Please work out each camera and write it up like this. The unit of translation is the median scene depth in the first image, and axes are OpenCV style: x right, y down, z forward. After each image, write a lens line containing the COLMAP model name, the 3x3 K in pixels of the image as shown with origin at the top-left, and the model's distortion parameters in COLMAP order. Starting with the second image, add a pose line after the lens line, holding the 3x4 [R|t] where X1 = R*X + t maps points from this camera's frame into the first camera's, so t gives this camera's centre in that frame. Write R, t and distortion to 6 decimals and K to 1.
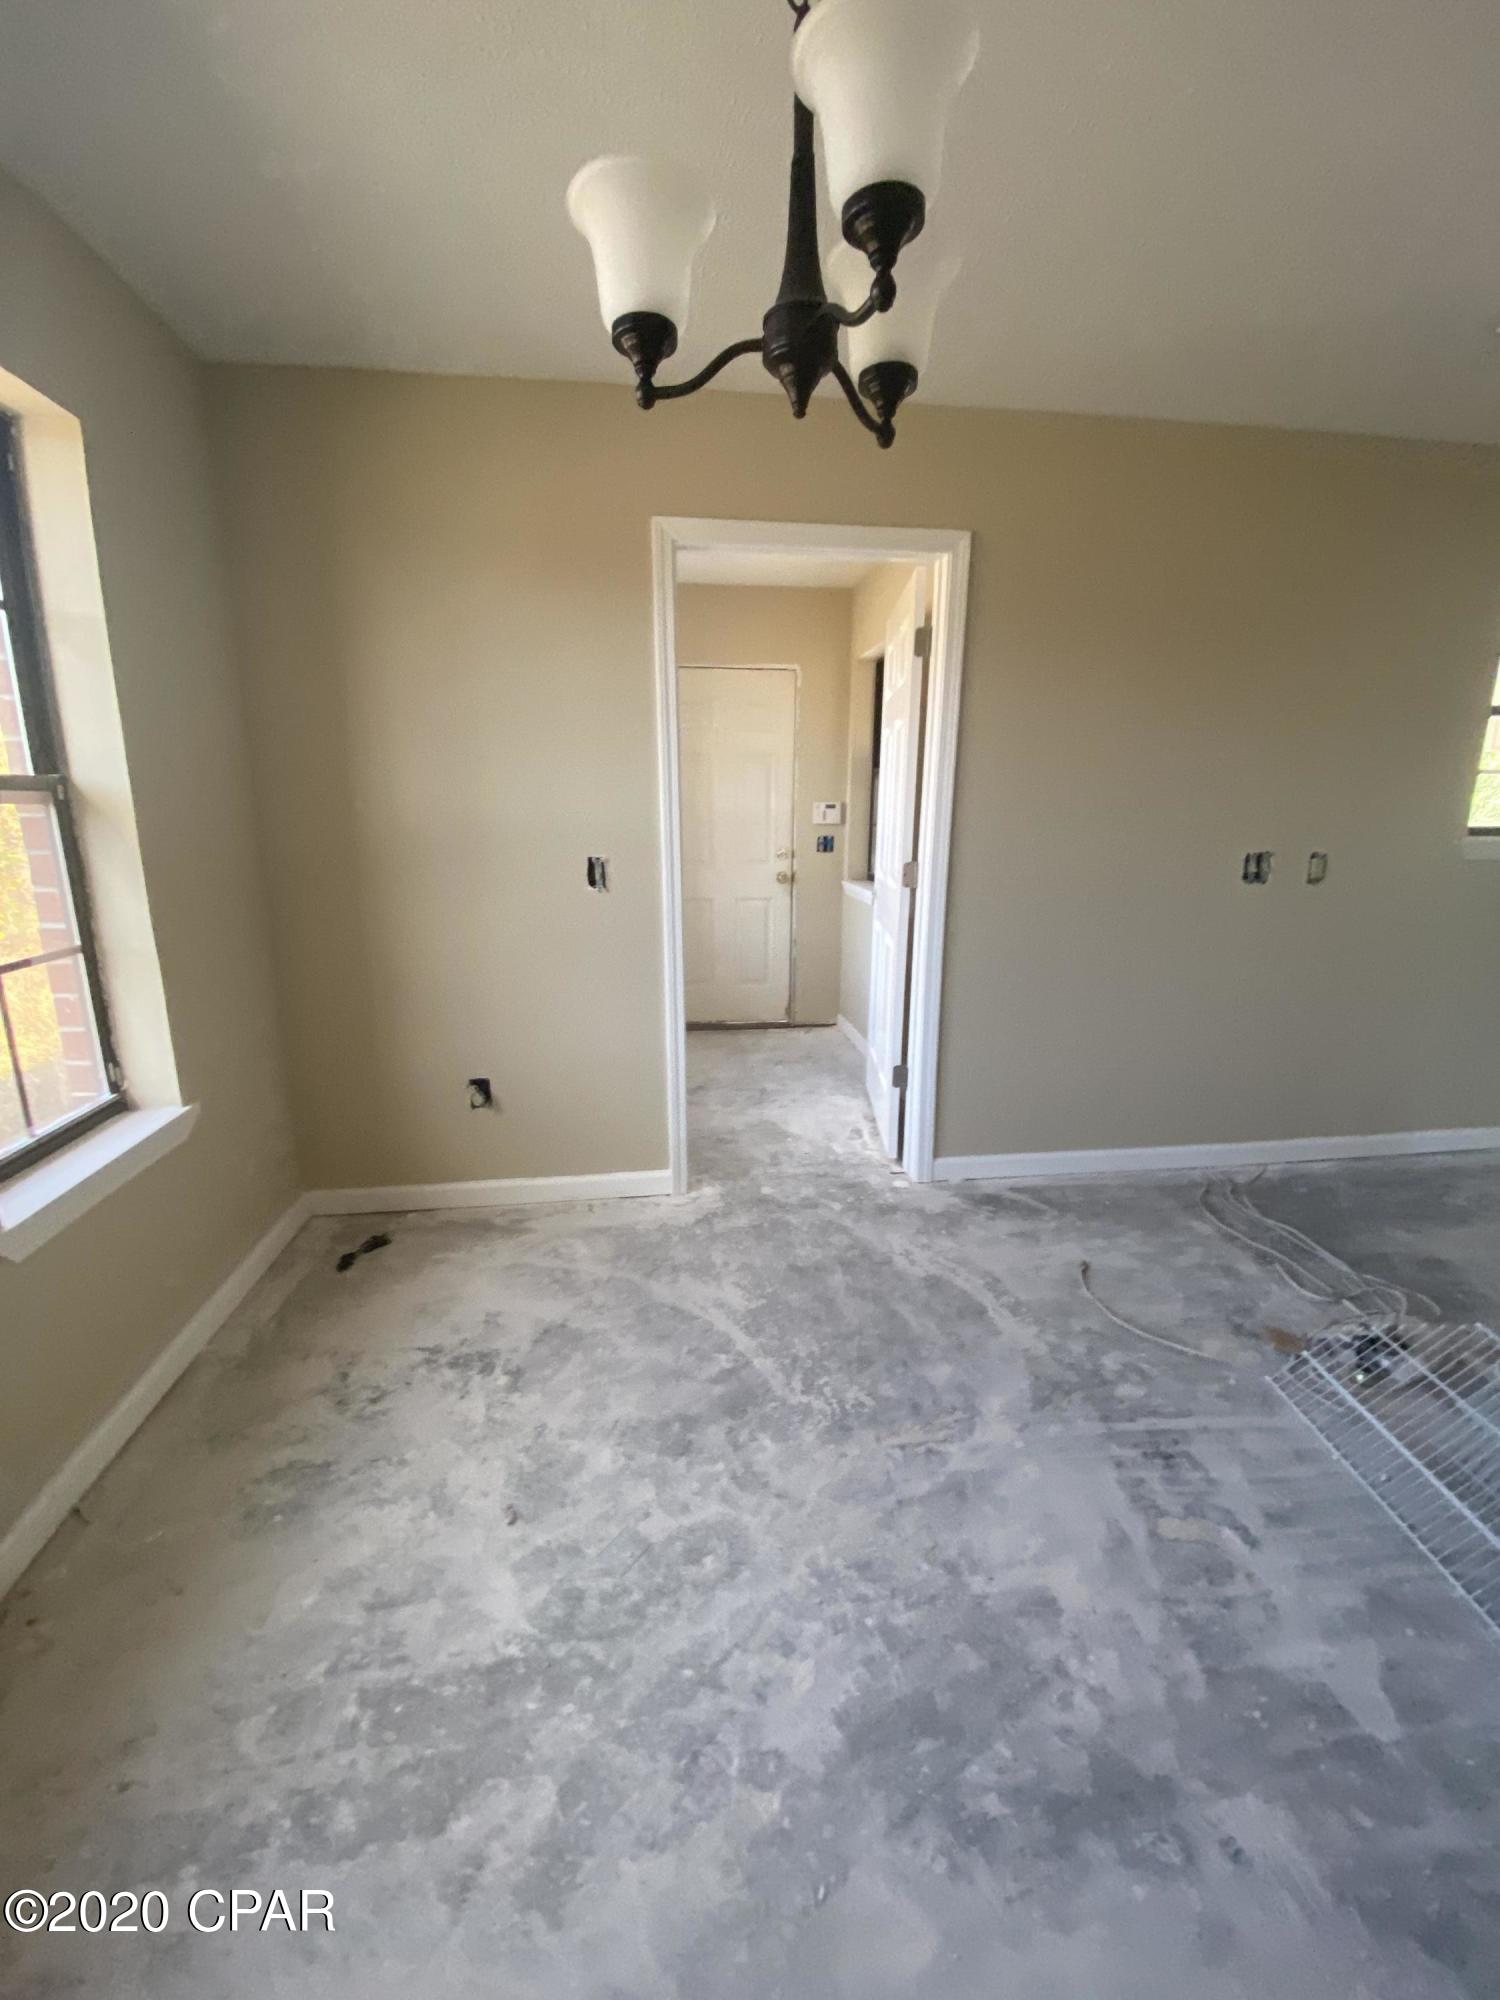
lens RADIAL K [[809.0, 0, 747.5], [0, 809.0, 1007.7], [0, 0, 1]] dist [-0.005592, -0.002152]
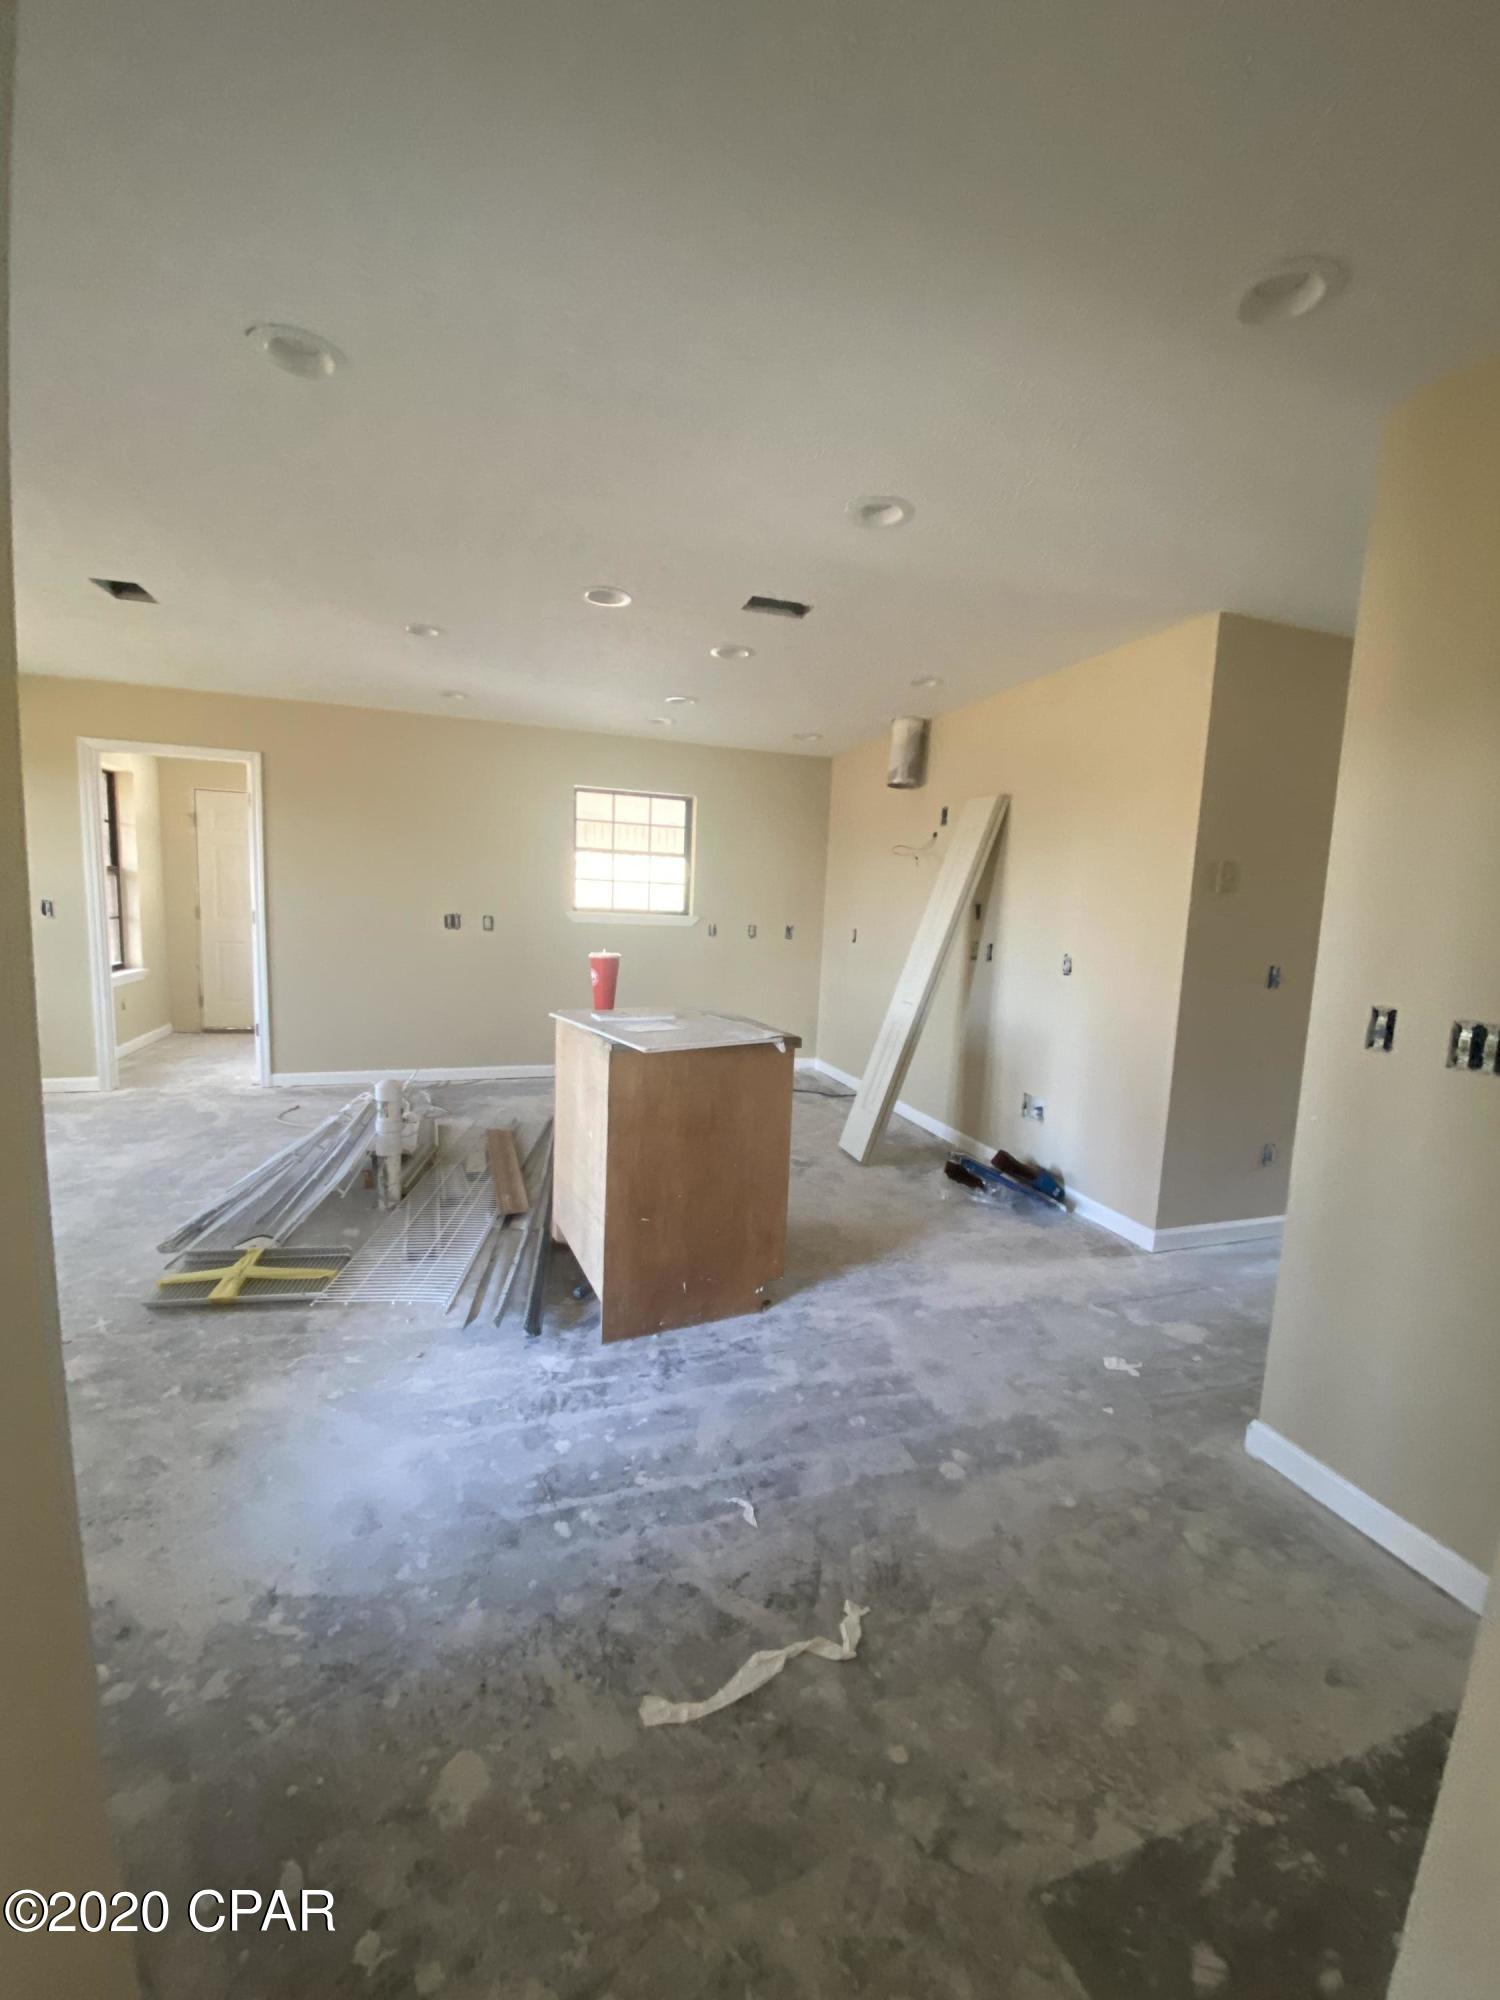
lens RADIAL K [[809.0, 0, 752.8], [0, 809.0, 996.3], [0, 0, 1]] dist [-0.005592, -0.002152]
pose [[0.970222, 0.021488, 0.241262, 0.939540], [0.002799, 0.994996, -0.099875, 0.223851], [-0.242201, 0.097576, 0.965307, -1.146541]]
